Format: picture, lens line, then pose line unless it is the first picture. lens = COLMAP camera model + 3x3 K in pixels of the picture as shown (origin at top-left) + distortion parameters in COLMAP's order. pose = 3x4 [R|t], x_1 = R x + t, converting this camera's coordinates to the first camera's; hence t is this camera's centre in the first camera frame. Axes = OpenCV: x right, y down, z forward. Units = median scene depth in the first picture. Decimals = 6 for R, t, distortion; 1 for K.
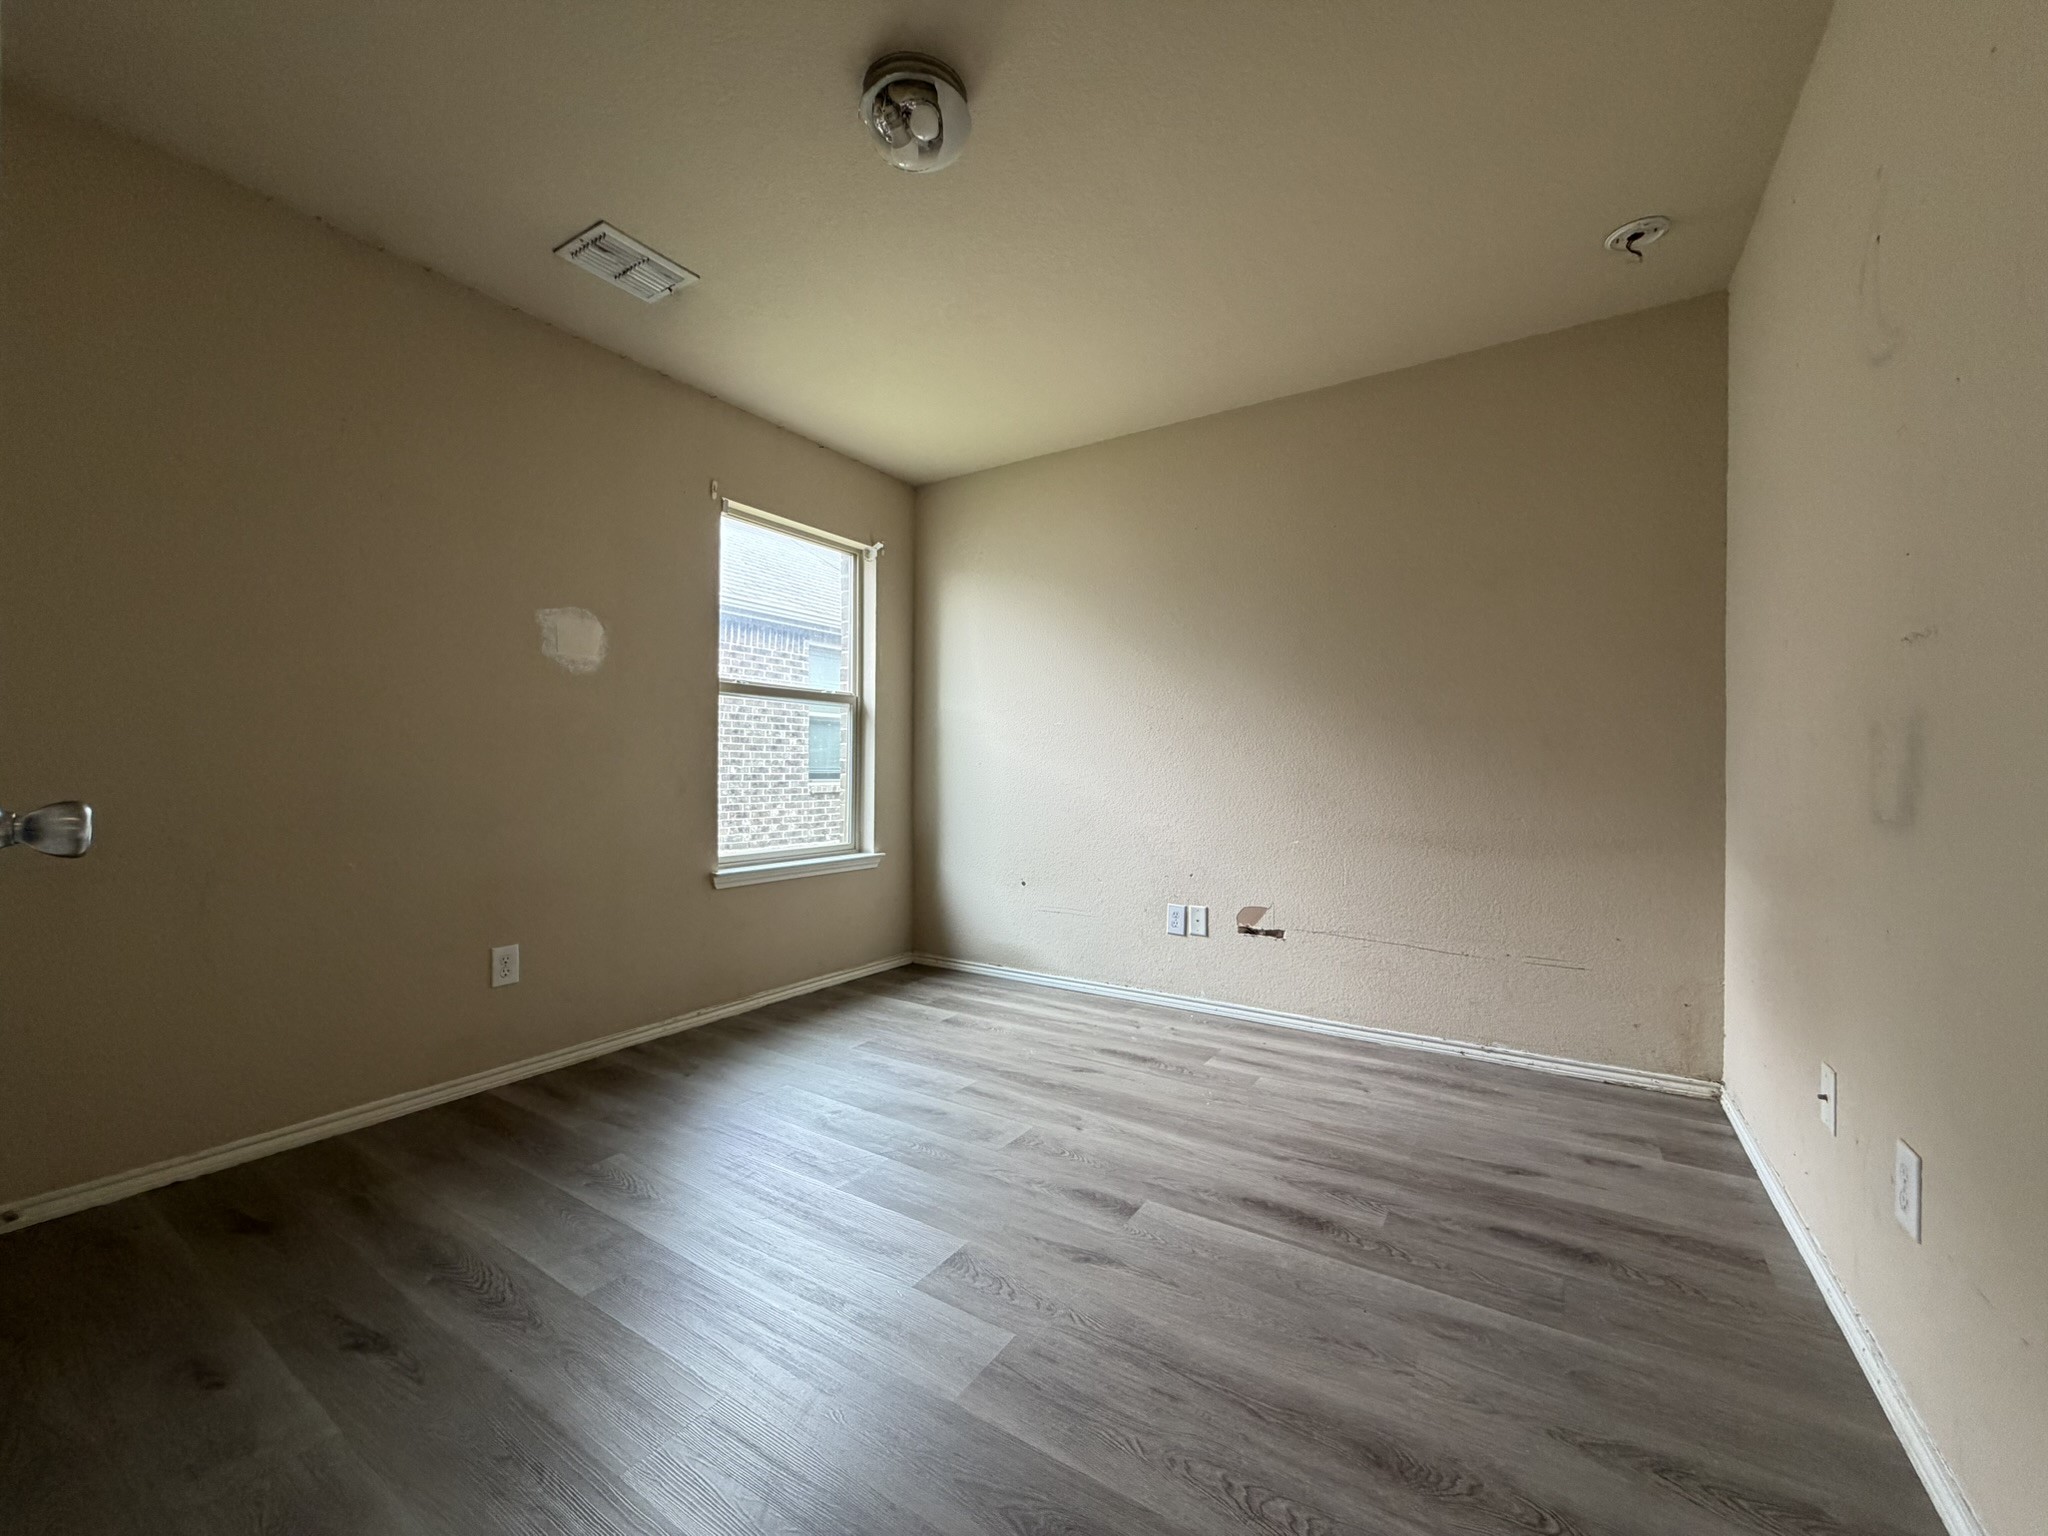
lens RADIAL K [[820.6, 0, 1042.4], [0, 820.6, 779.1], [0, 0, 1]] dist [-0.000219, 0.000278]
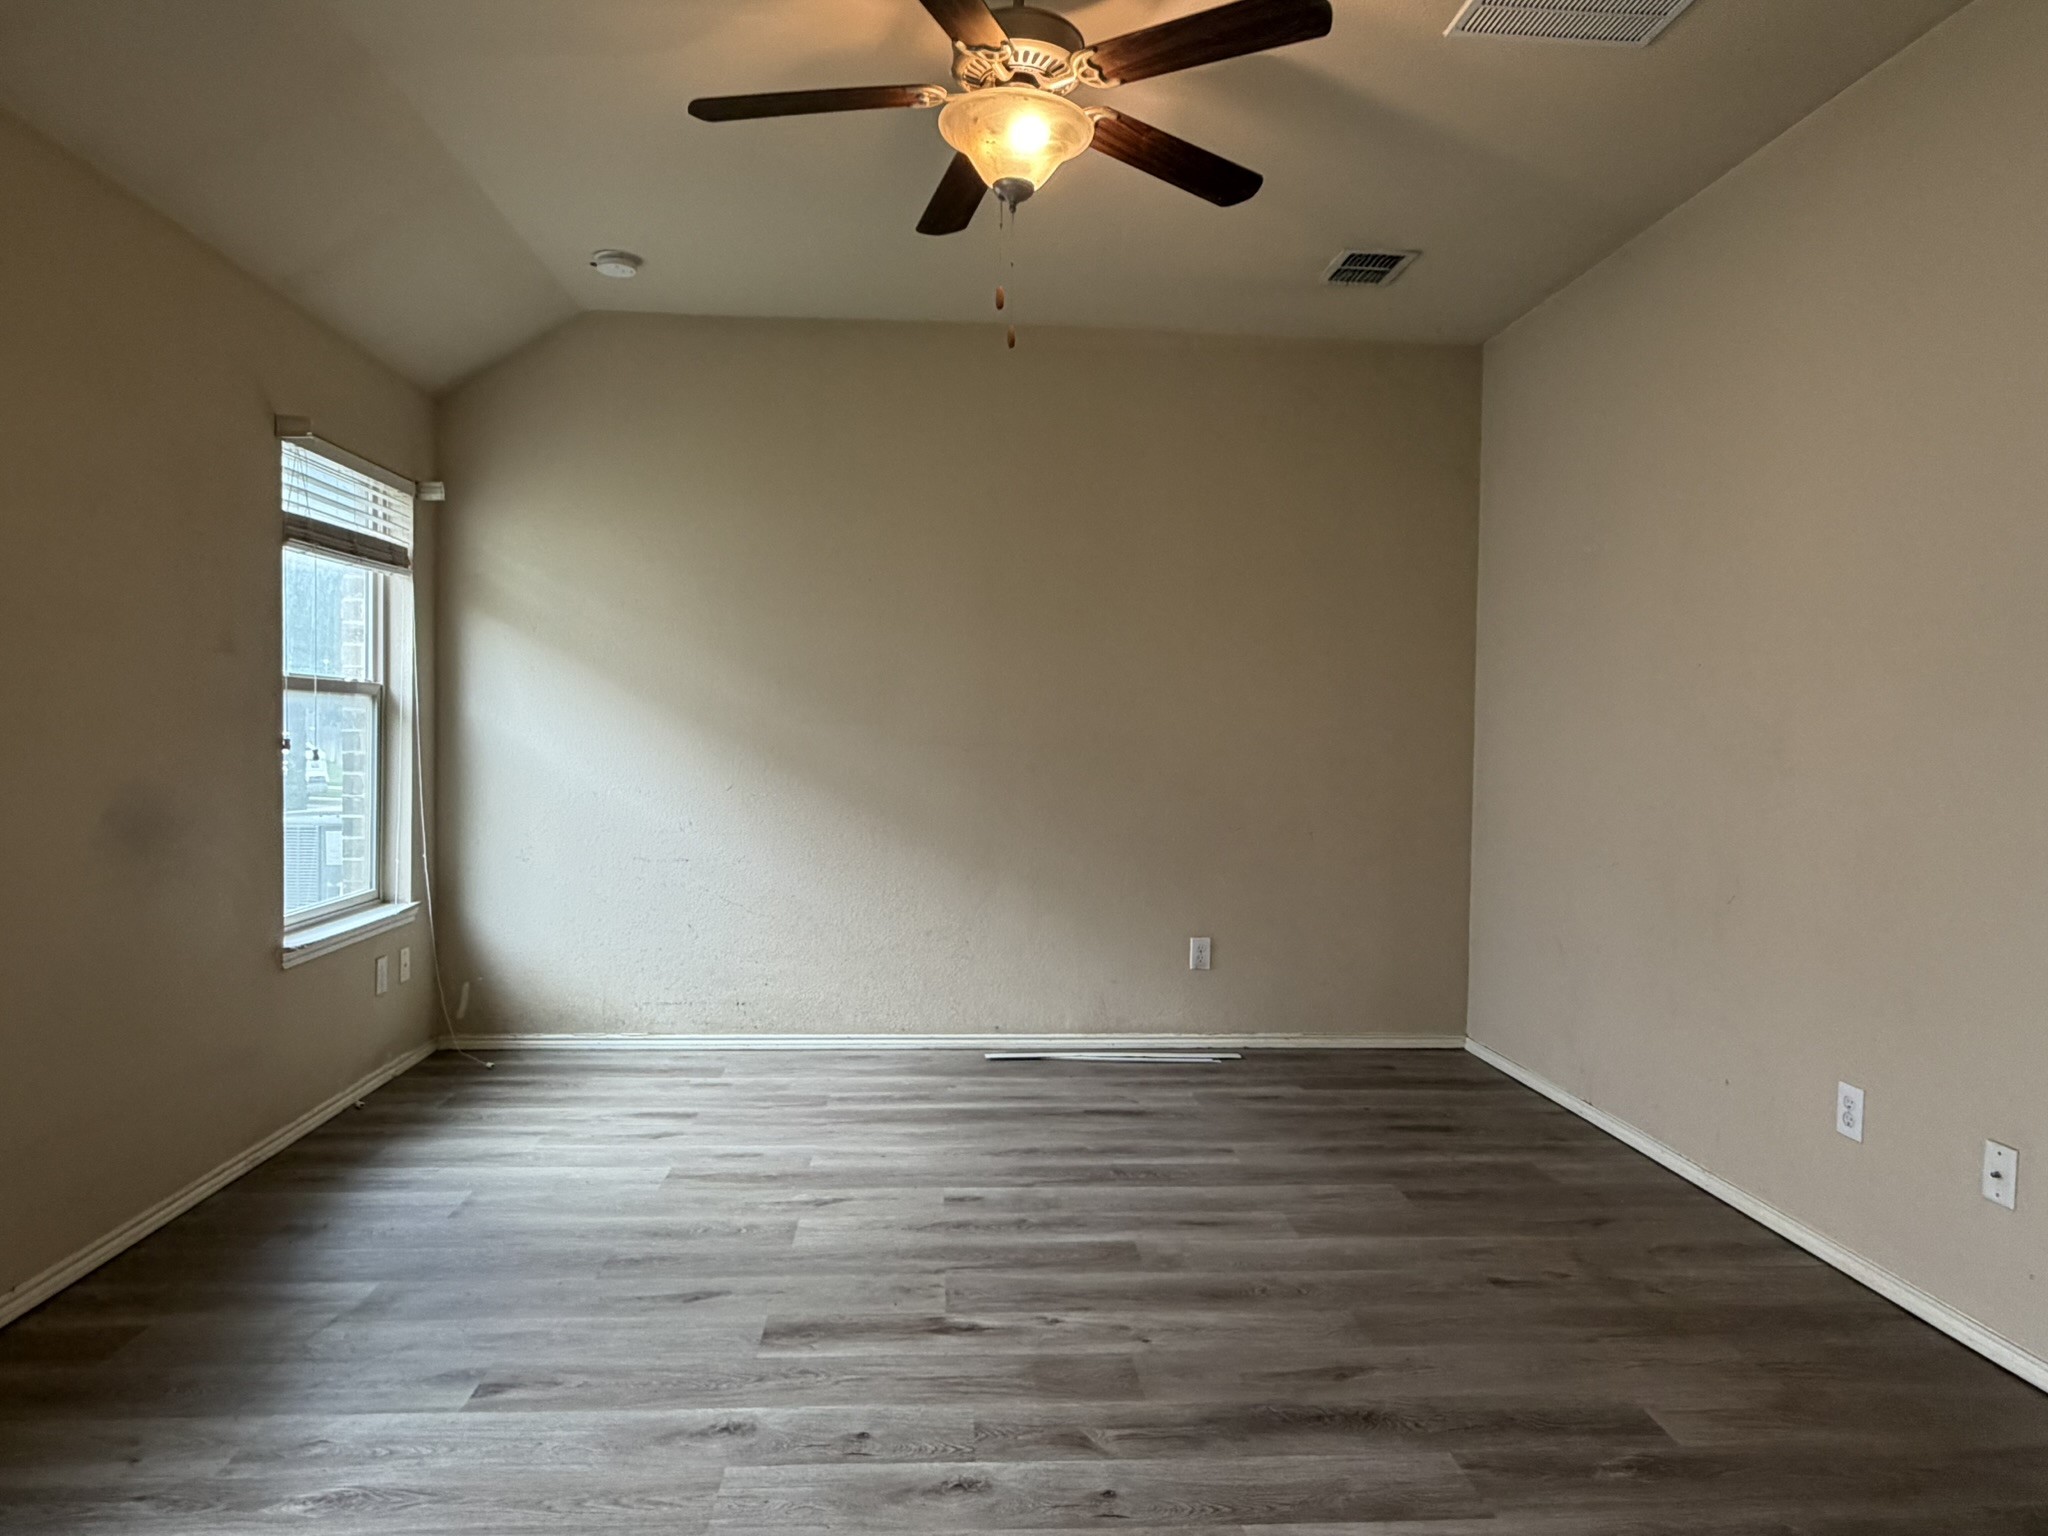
lens RADIAL K [[1282.4, 0, 1012.9], [0, 1282.4, 762.1], [0, 0, 1]] dist [-0.000421, 0.001221]
pose [[0.809116, -0.008299, 0.587590, -0.488882], [-0.001374, 0.999871, 0.016014, -0.058225], [-0.587647, -0.013764, 0.809000, -0.242390]]
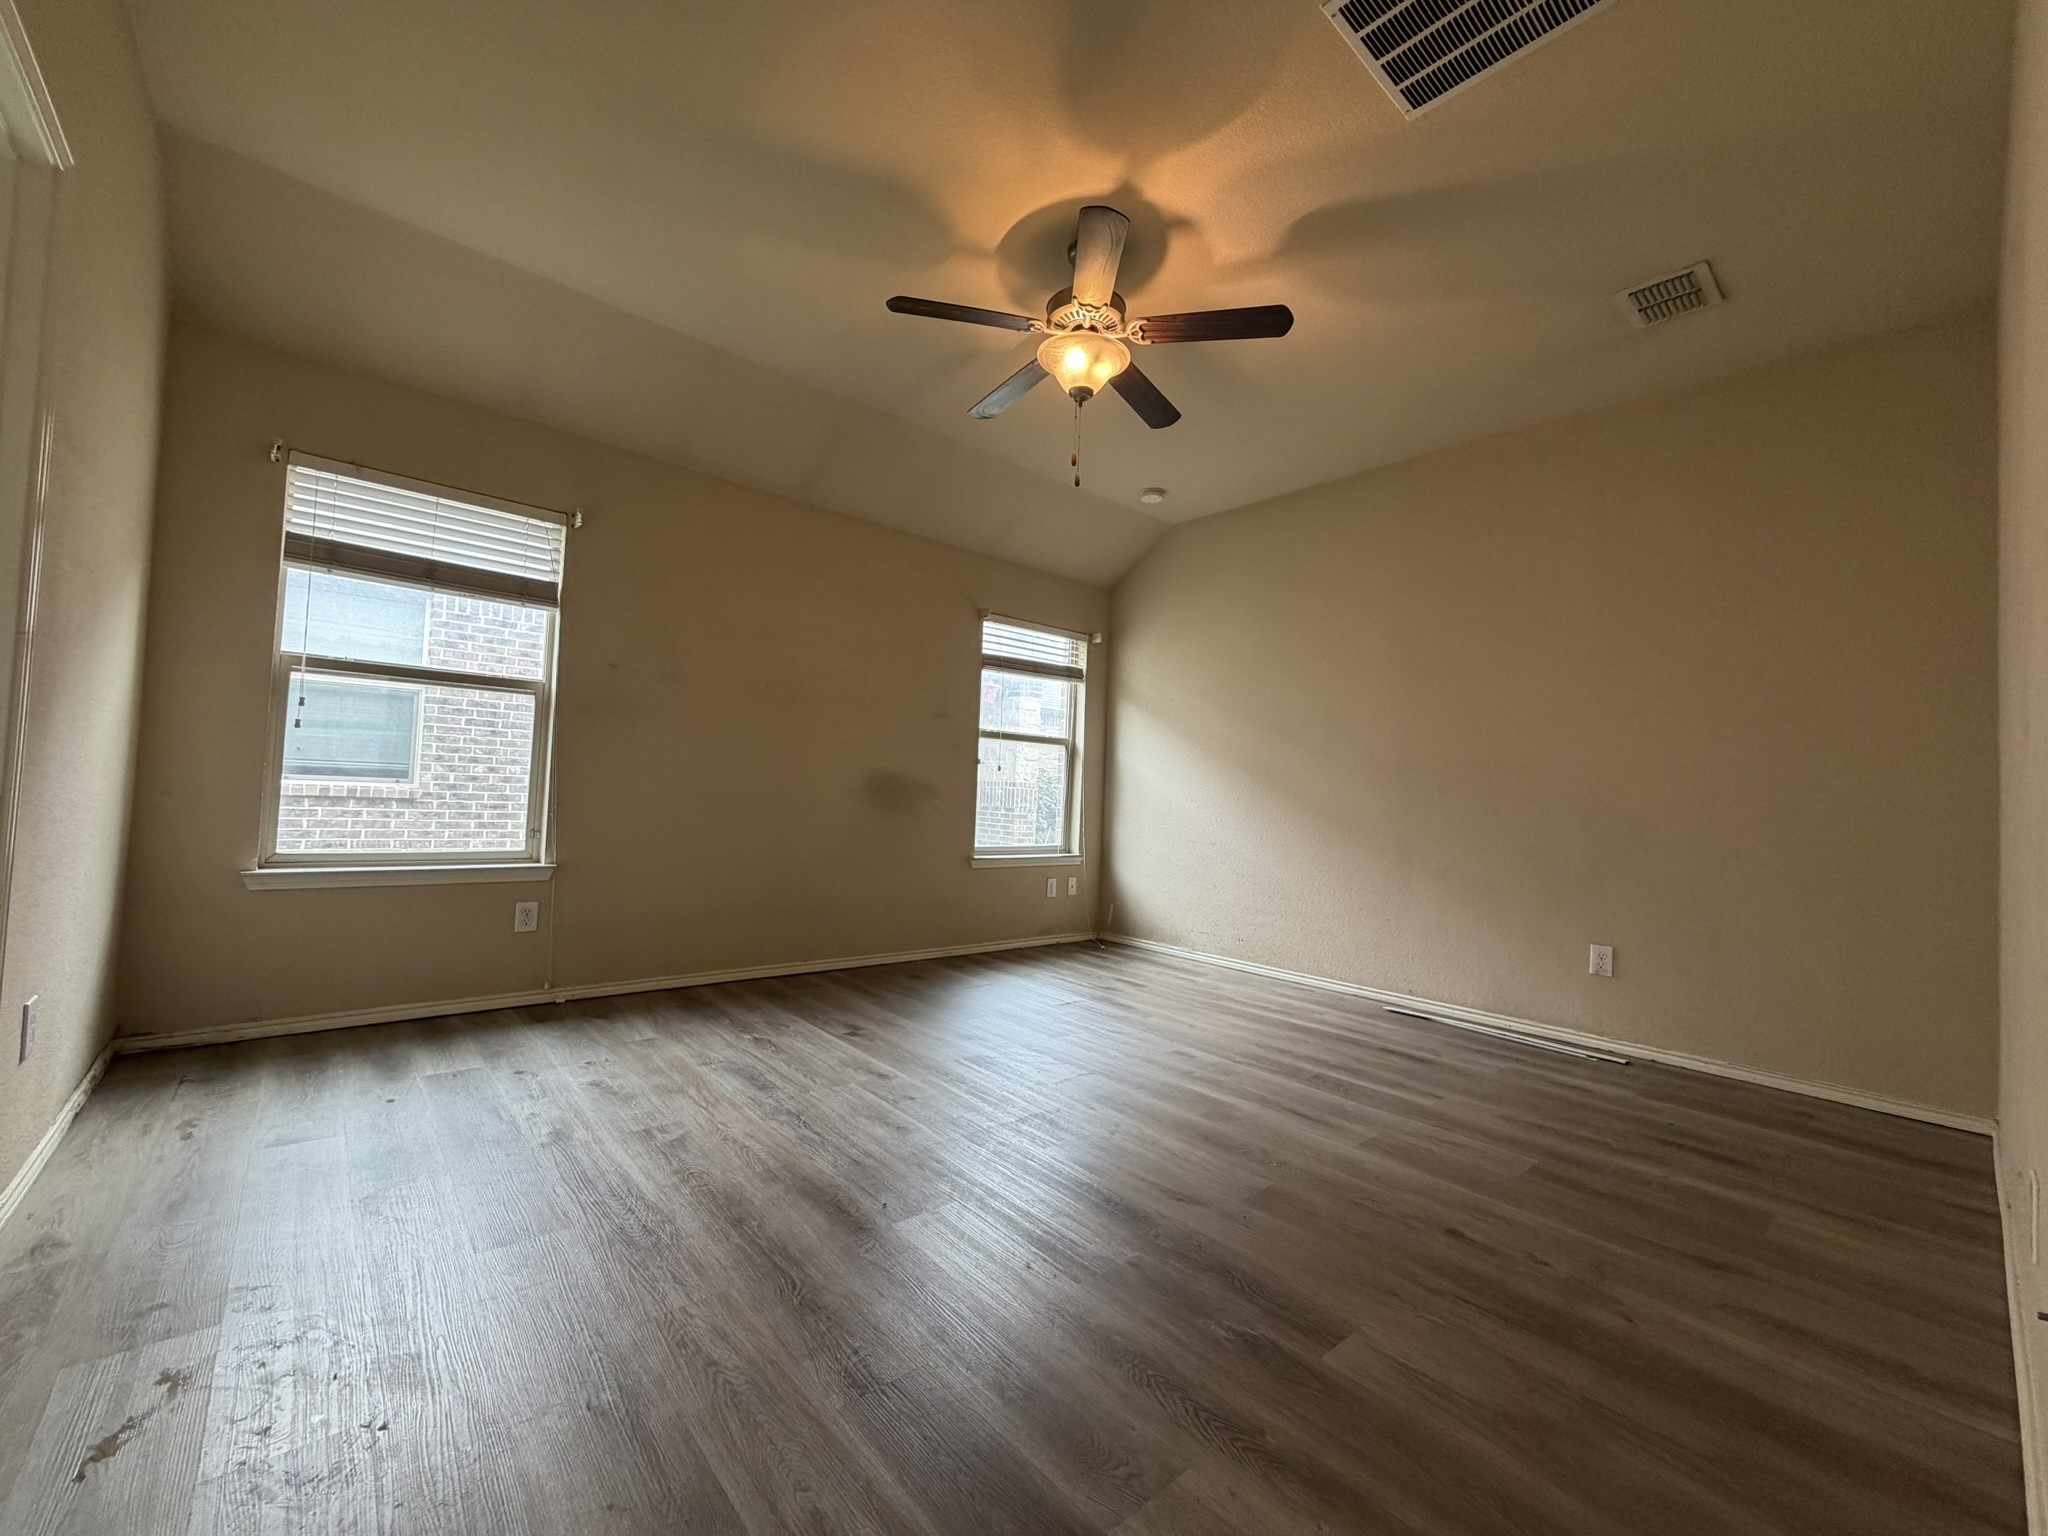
lens RADIAL K [[820.6, 0, 1009.2], [0, 820.6, 761.2], [0, 0, 1]] dist [-0.000219, 0.000278]
pose [[0.953291, 0.022573, -0.301209, 0.101723], [-0.041843, 0.997458, -0.057677, 0.021016], [0.299141, 0.067586, 0.951812, -0.379171]]
